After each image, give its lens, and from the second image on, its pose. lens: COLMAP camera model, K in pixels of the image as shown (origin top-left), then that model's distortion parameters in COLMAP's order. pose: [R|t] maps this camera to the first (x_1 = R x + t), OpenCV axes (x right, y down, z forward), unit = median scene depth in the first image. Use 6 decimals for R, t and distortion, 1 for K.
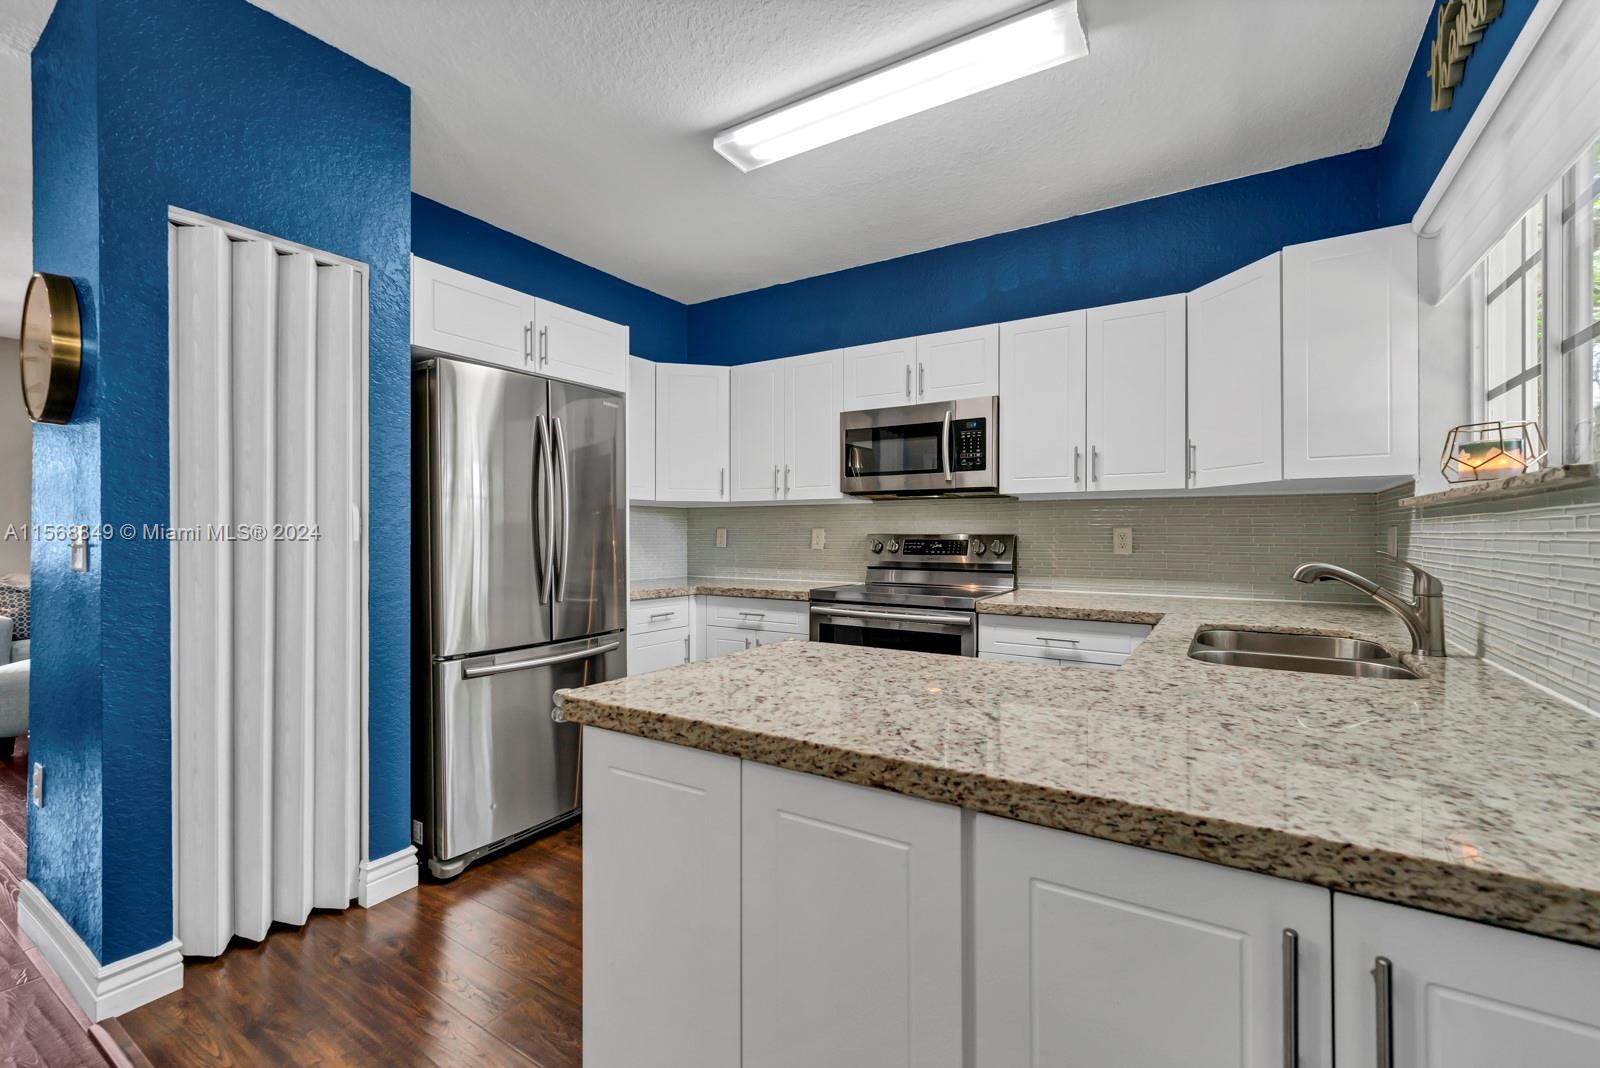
lens RADIAL K [[676.9, 0, 811.0], [0, 676.9, 536.7], [0, 0, 1]] dist [0.010261, 0.001353]
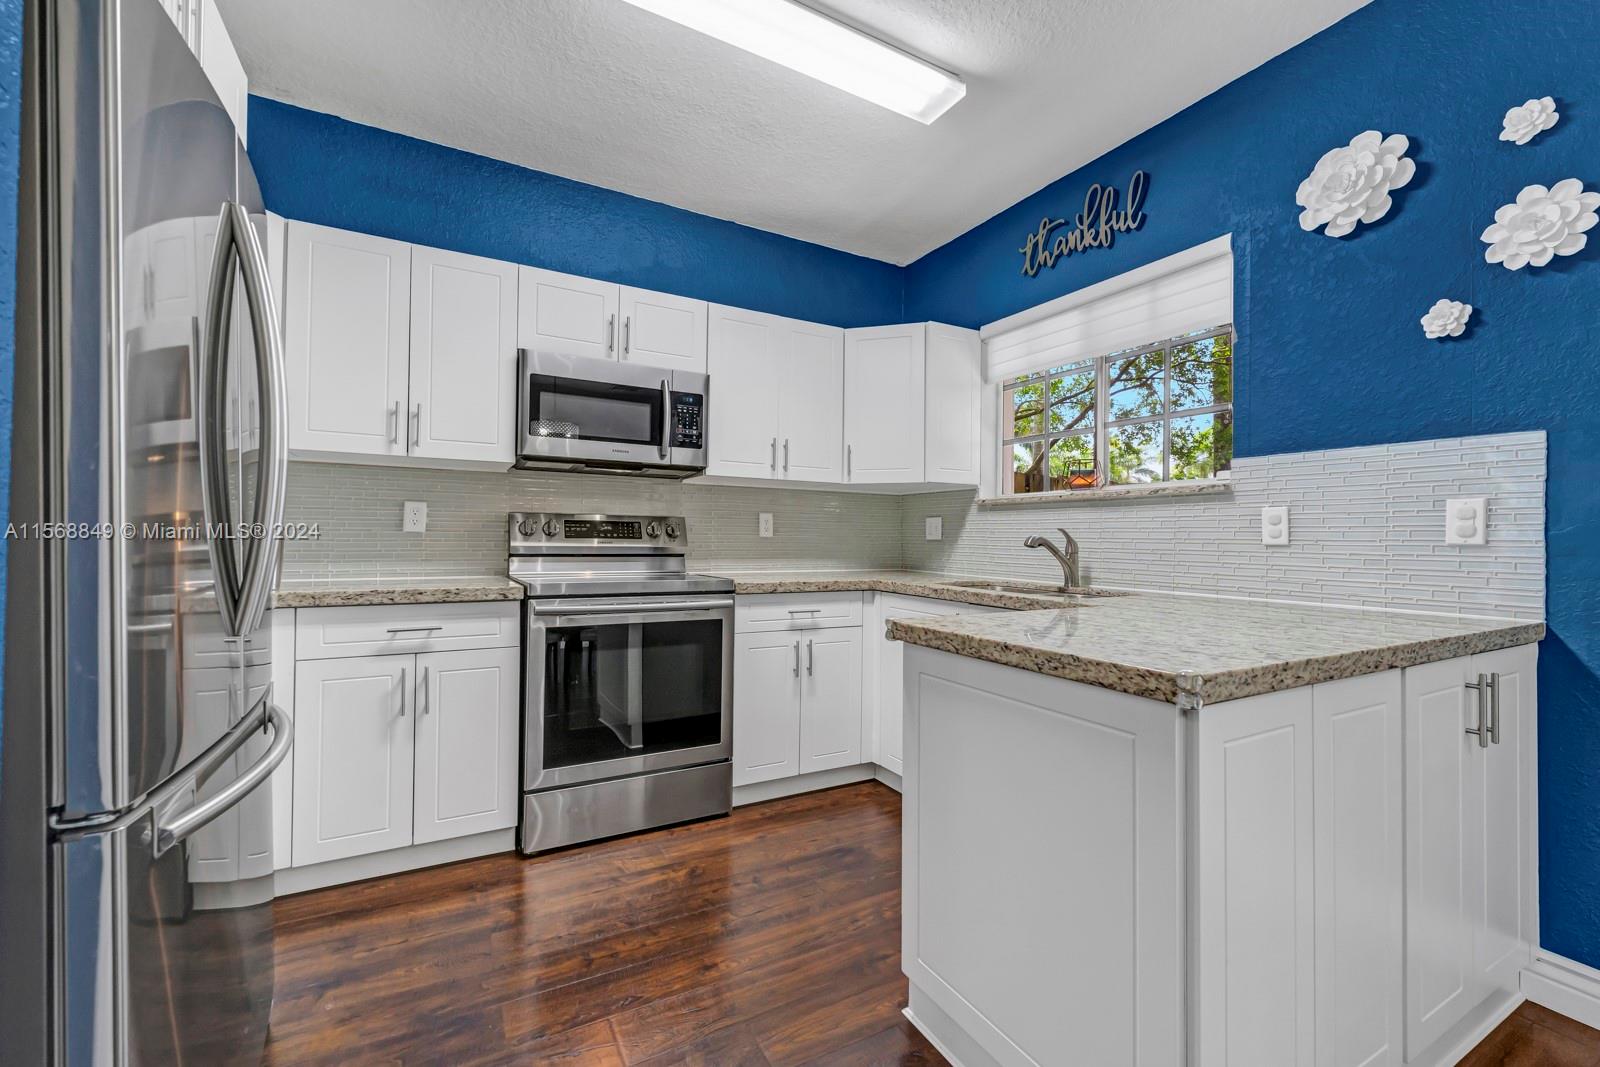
lens RADIAL K [[676.9, 0, 813.2], [0, 676.9, 536.1], [0, 0, 1]] dist [0.010261, 0.001353]
pose [[0.478333, 0.004744, 0.878166, -0.538646], [-0.008531, 0.999963, -0.000755, 0.026826], [-0.878137, -0.007130, 0.478356, 0.413128]]
